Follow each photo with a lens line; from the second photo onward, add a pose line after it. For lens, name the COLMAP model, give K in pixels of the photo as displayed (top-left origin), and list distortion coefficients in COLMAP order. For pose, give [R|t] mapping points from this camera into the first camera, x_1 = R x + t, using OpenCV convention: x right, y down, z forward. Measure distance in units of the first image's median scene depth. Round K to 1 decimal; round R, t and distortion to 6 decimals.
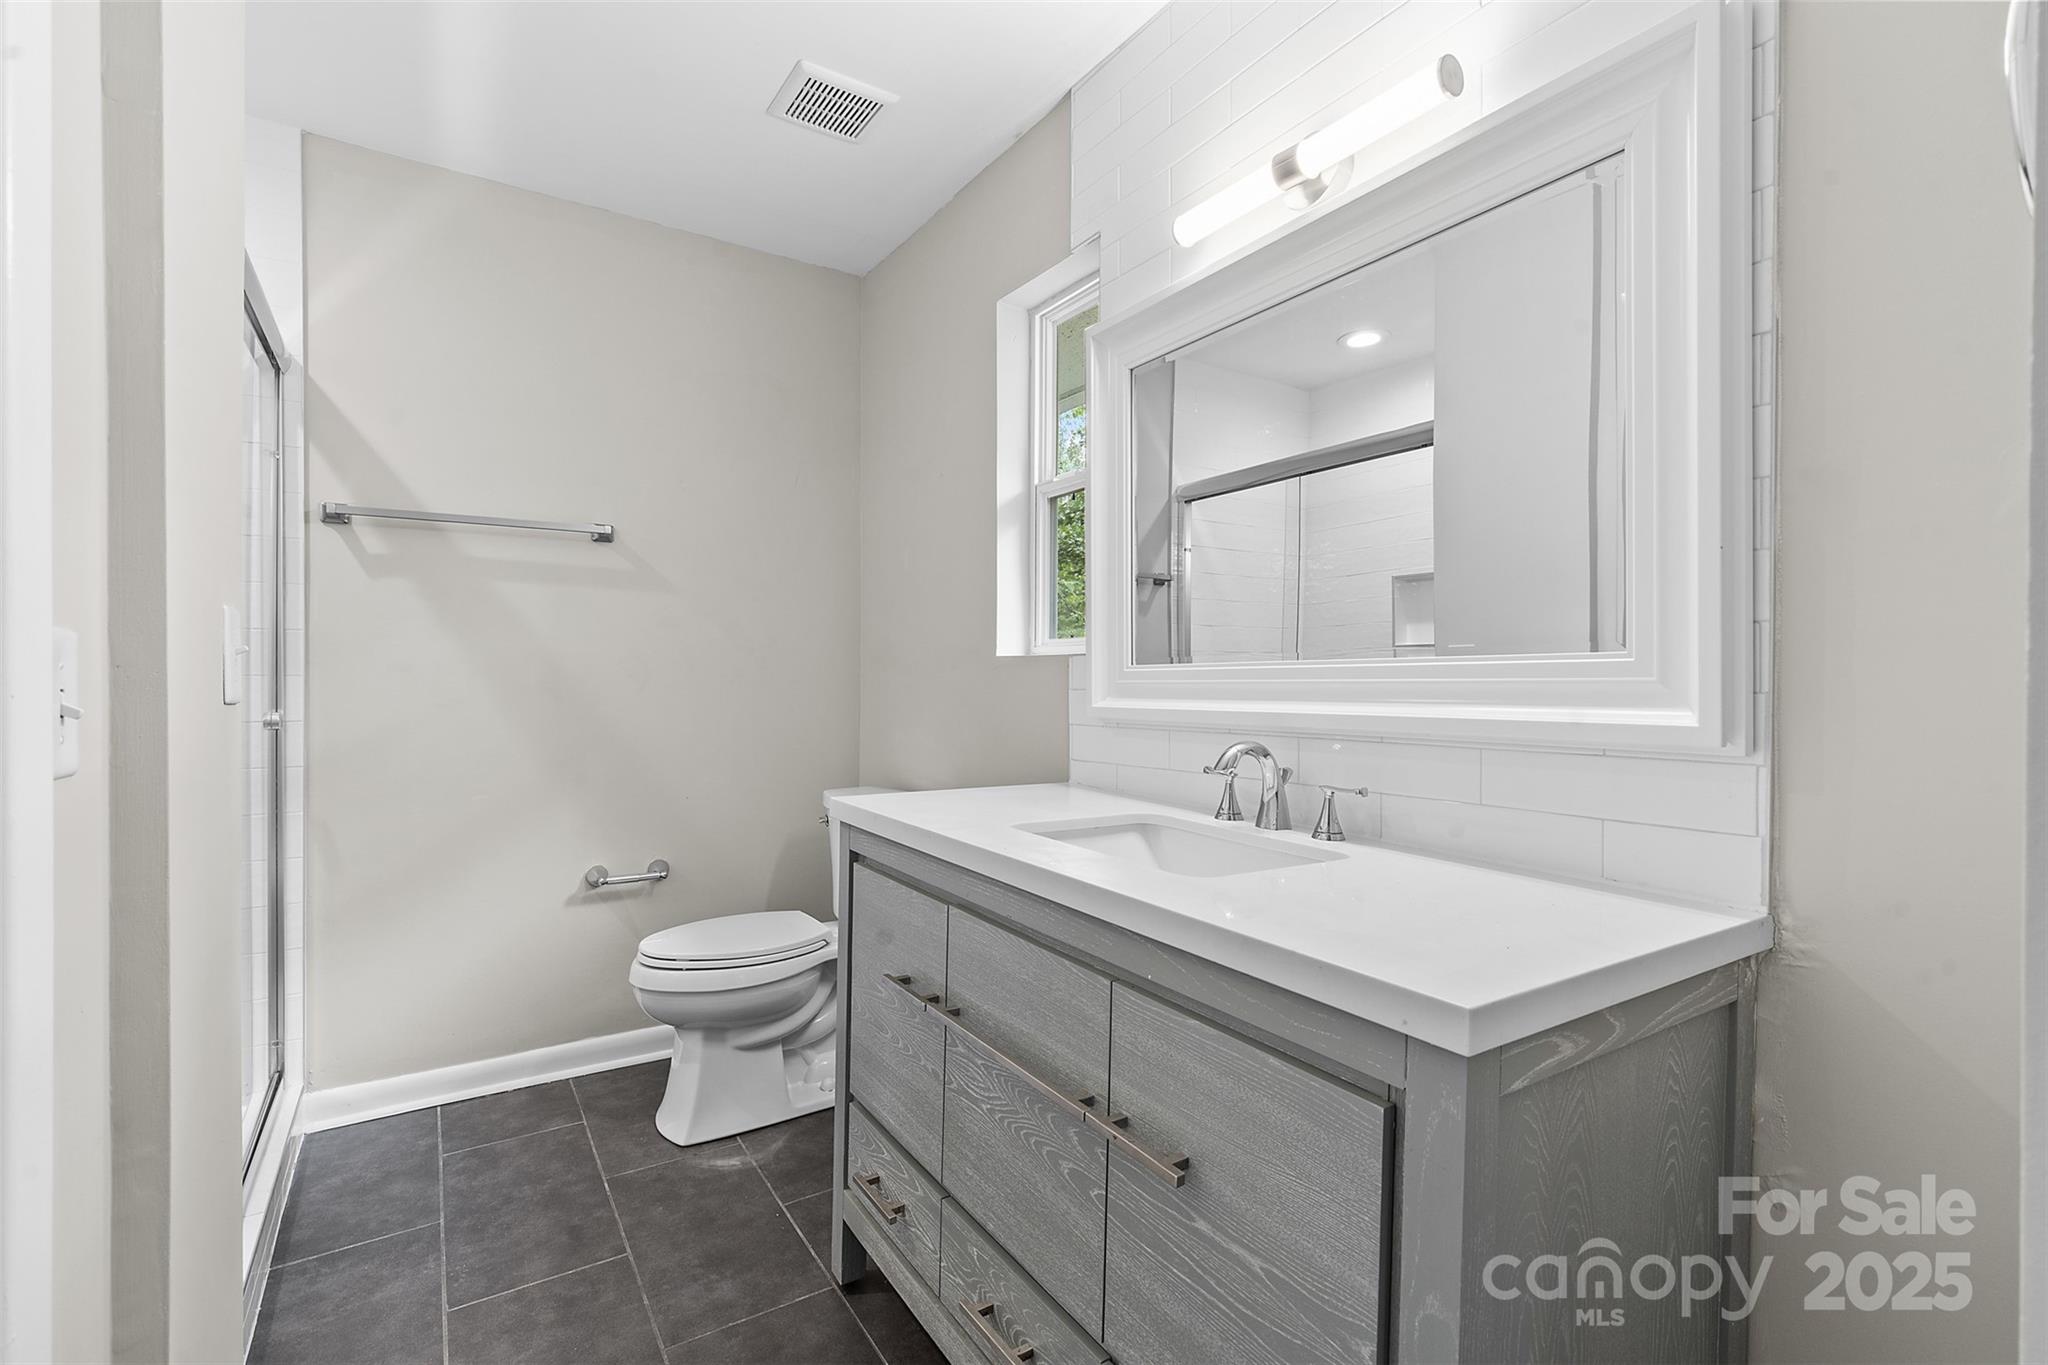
lens RADIAL K [[916.6, 0, 1024.0], [0, 916.6, 682.5], [0, 0, 1]] dist [0.011031, -0.004212]
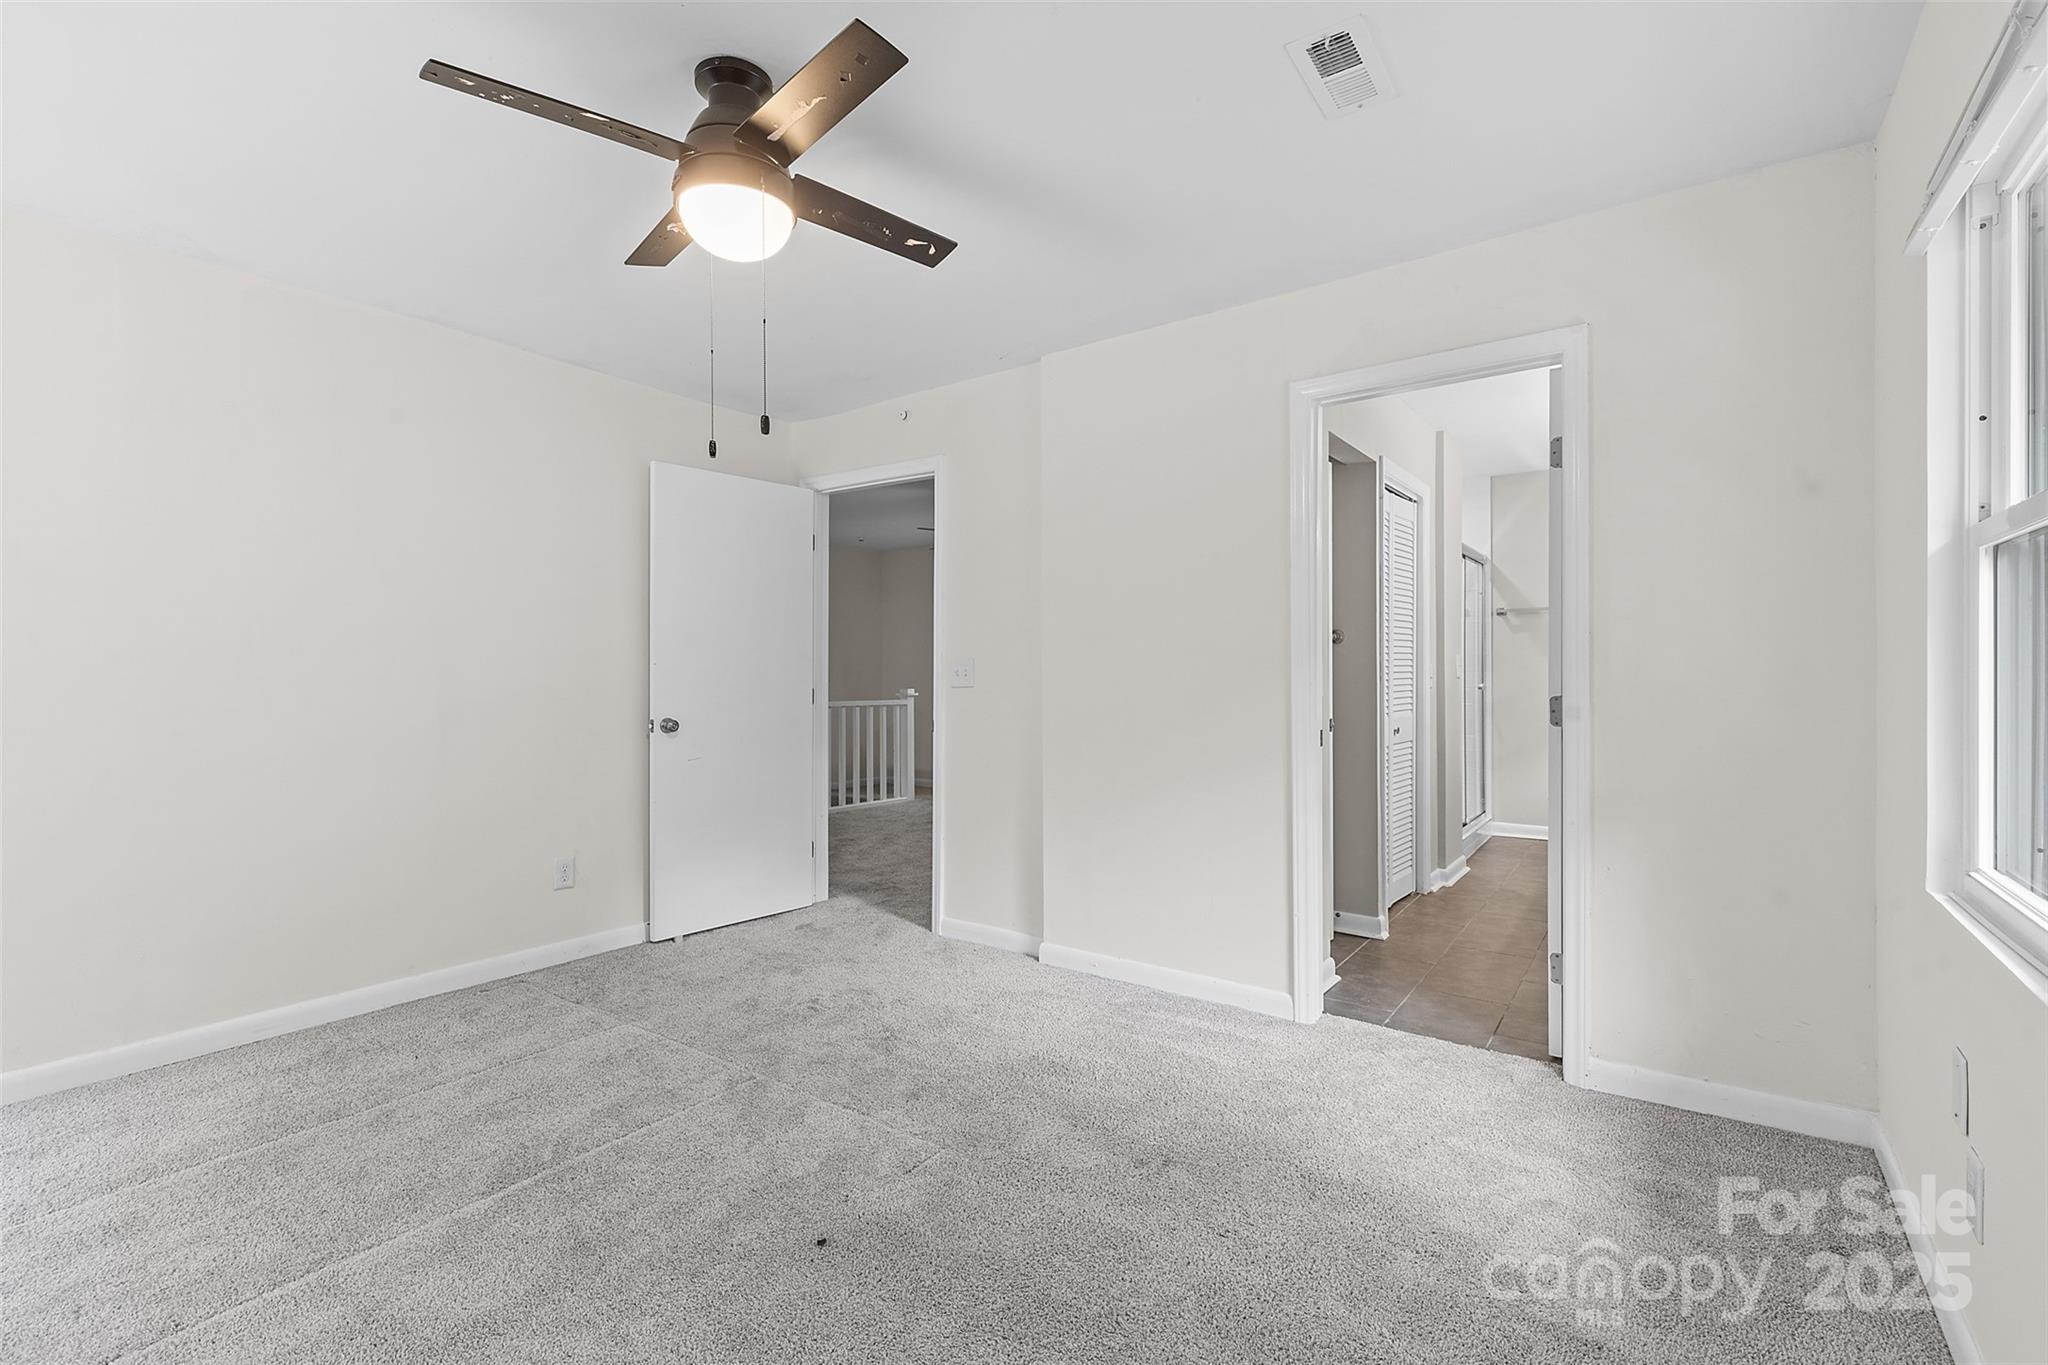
lens RADIAL K [[916.6, 0, 1024.0], [0, 916.6, 682.5], [0, 0, 1]] dist [0.011031, -0.004212]
pose [[0.419093, 0.002301, -0.907940, 1.126799], [0.005121, 0.999975, 0.004898, 0.007400], [0.907929, -0.006703, 0.419071, -1.418902]]
